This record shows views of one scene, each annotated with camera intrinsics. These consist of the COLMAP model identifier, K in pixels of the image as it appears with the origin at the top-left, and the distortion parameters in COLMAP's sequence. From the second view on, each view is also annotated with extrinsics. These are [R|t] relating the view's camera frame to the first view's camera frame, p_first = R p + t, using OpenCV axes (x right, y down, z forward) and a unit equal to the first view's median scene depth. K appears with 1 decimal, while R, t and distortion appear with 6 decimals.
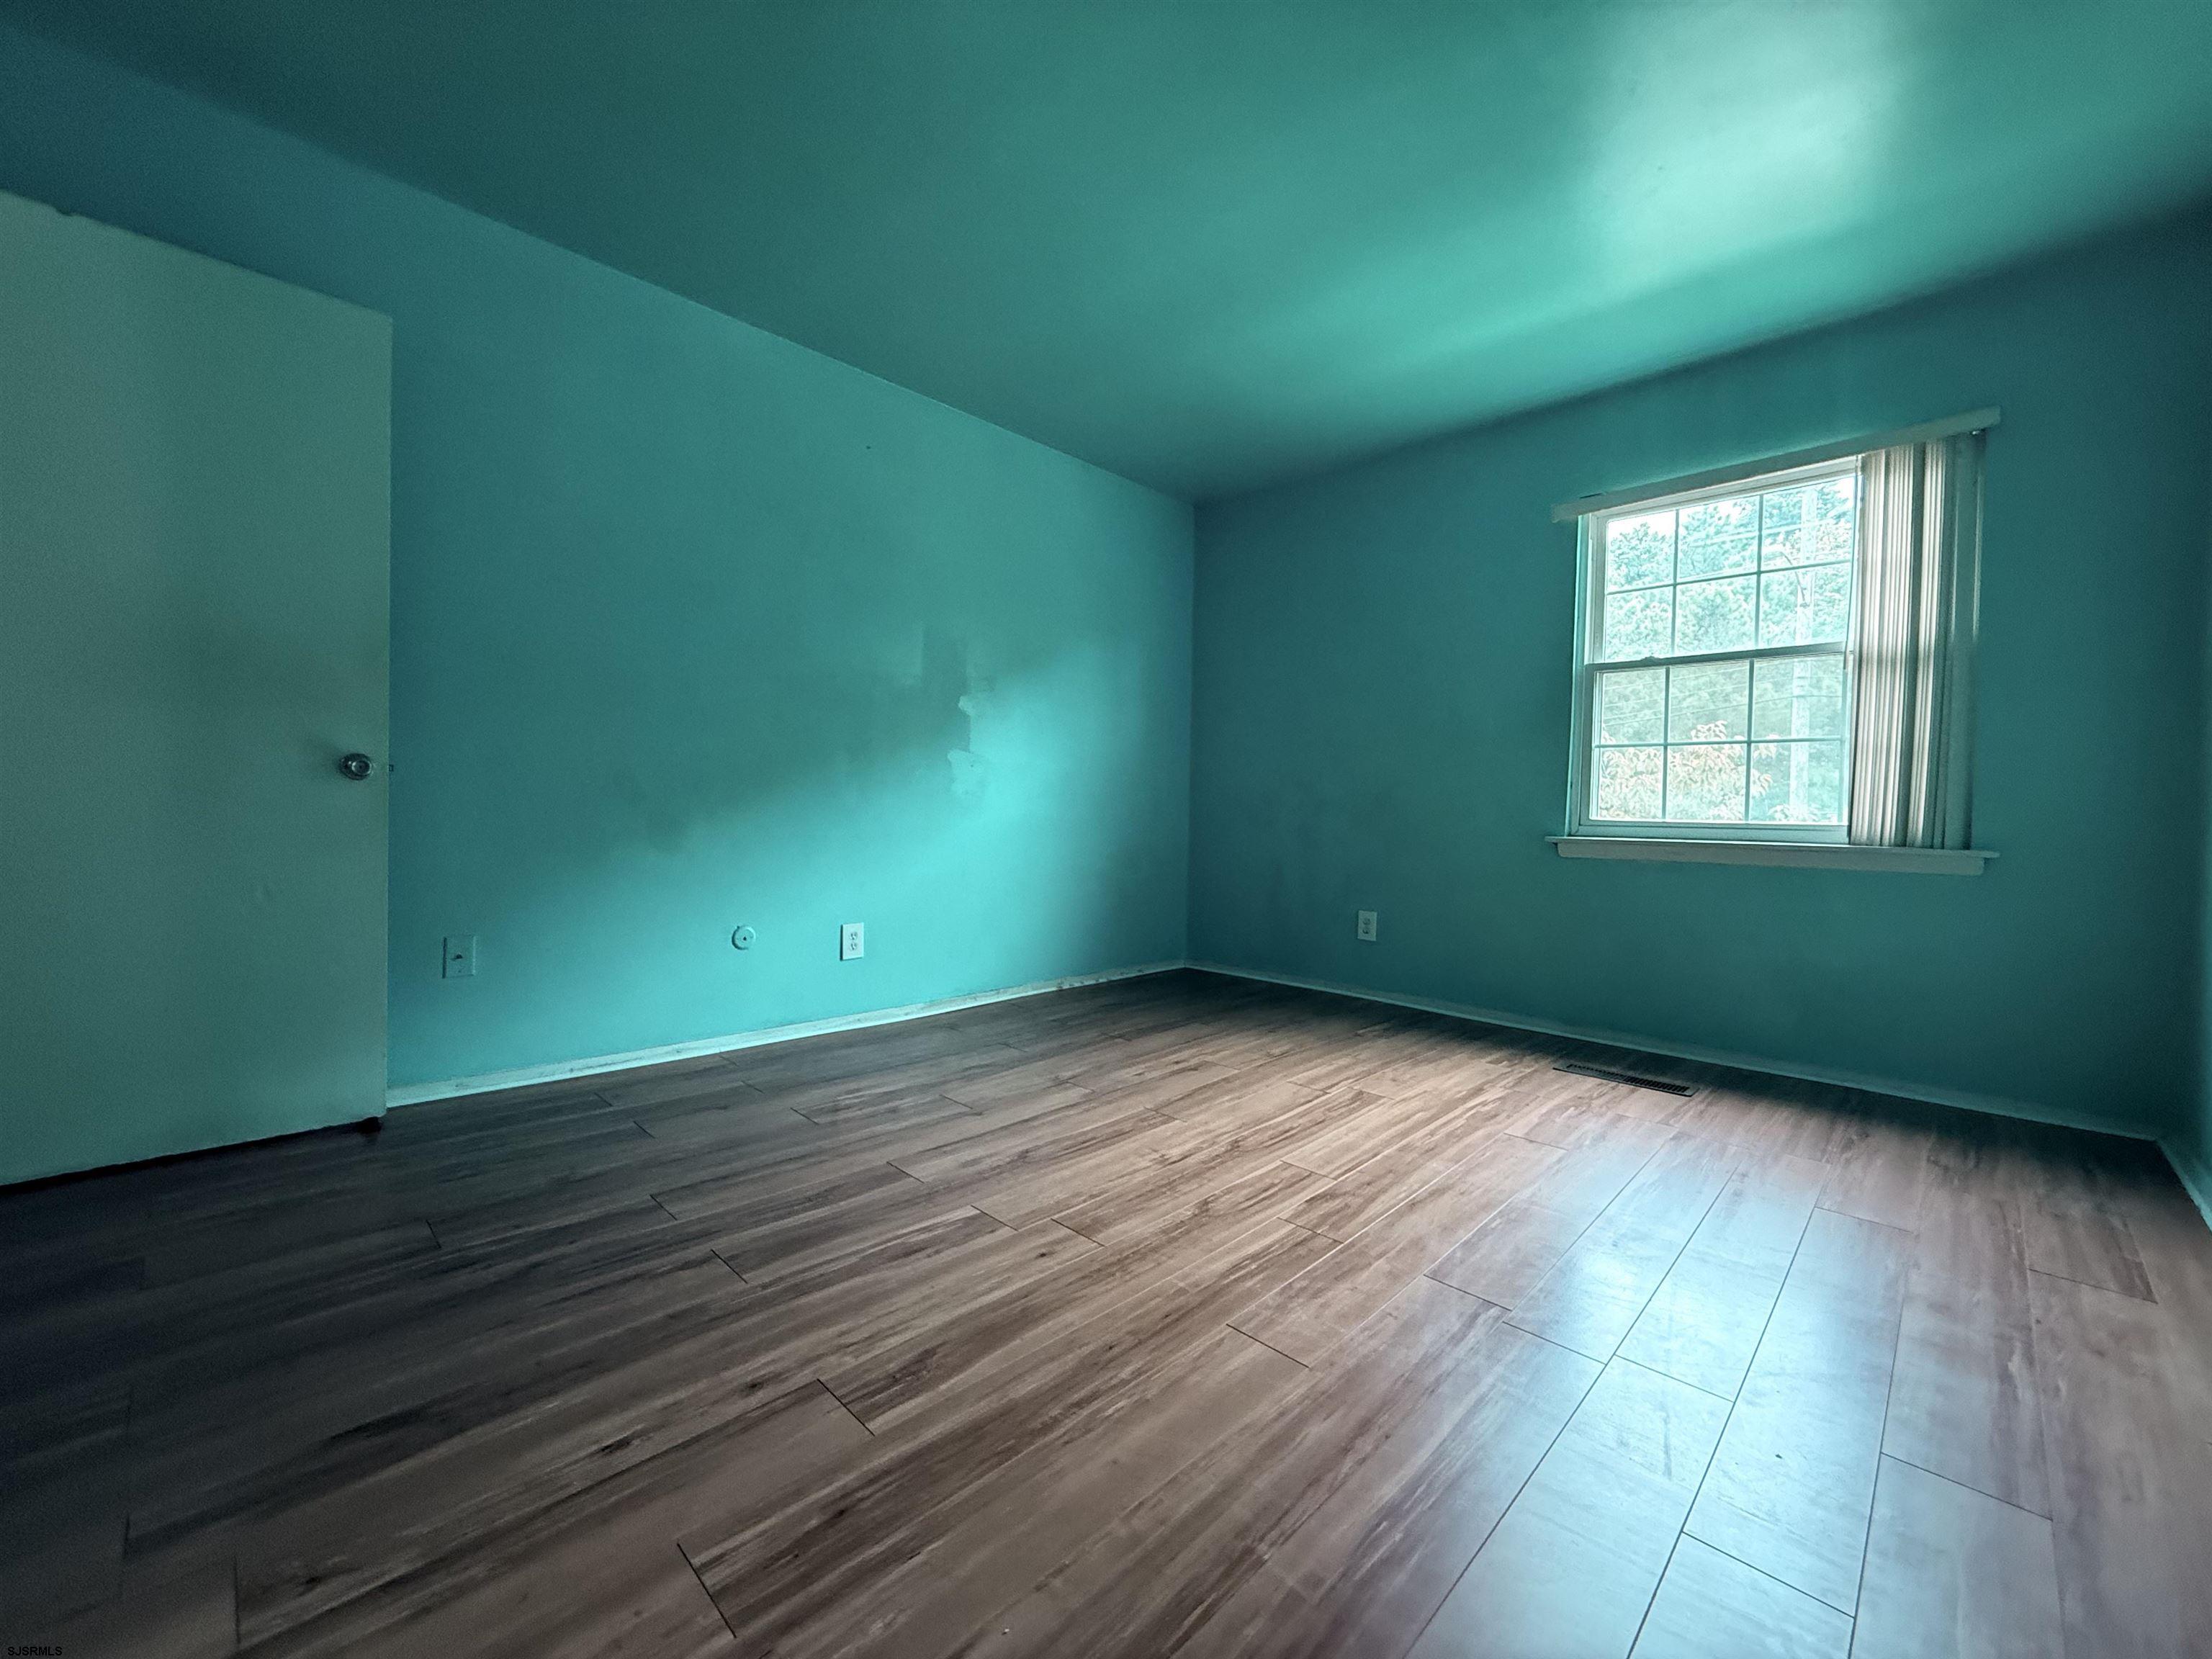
lens RADIAL K [[882.7, 0, 1109.0], [0, 882.7, 834.7], [0, 0, 1]] dist [0.001681, 0.000056]
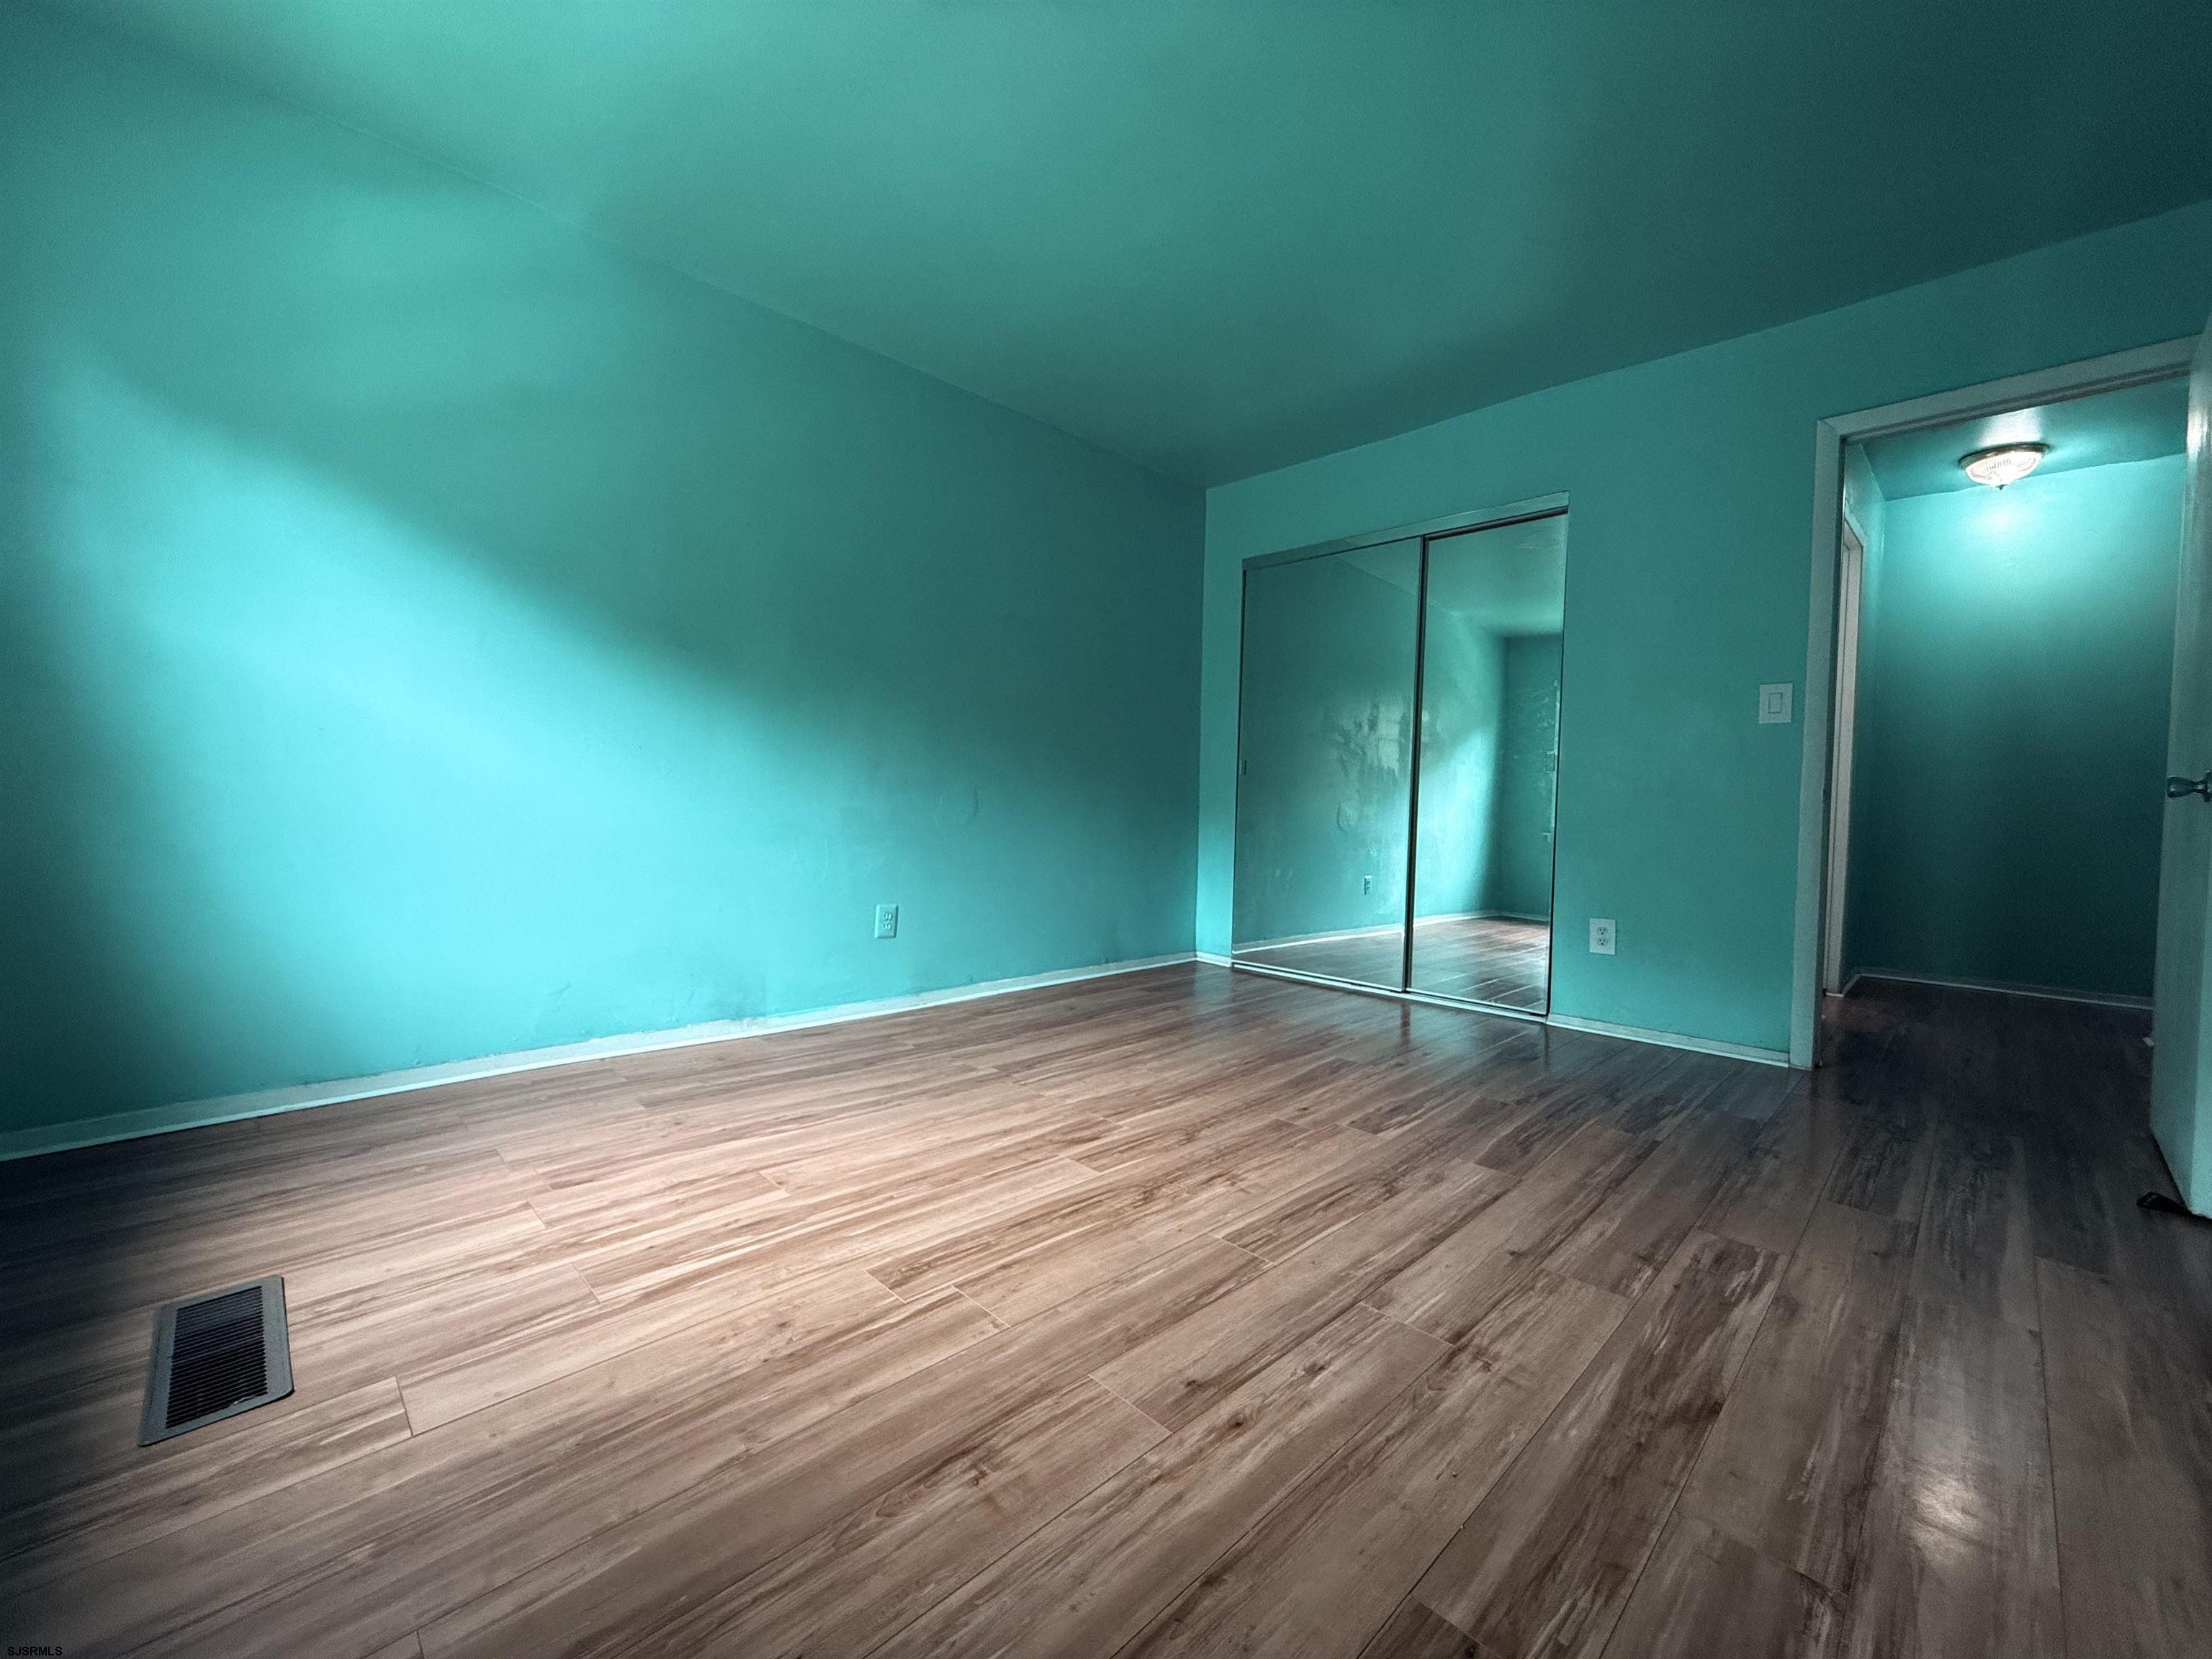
lens RADIAL K [[882.7, 0, 1102.5], [0, 882.7, 825.3], [0, 0, 1]] dist [0.001681, 0.000056]
pose [[-0.998714, -0.047340, 0.018137, 0.177182], [-0.046169, 0.997110, 0.060326, -0.039505], [-0.020941, 0.059411, -0.998014, 1.709465]]
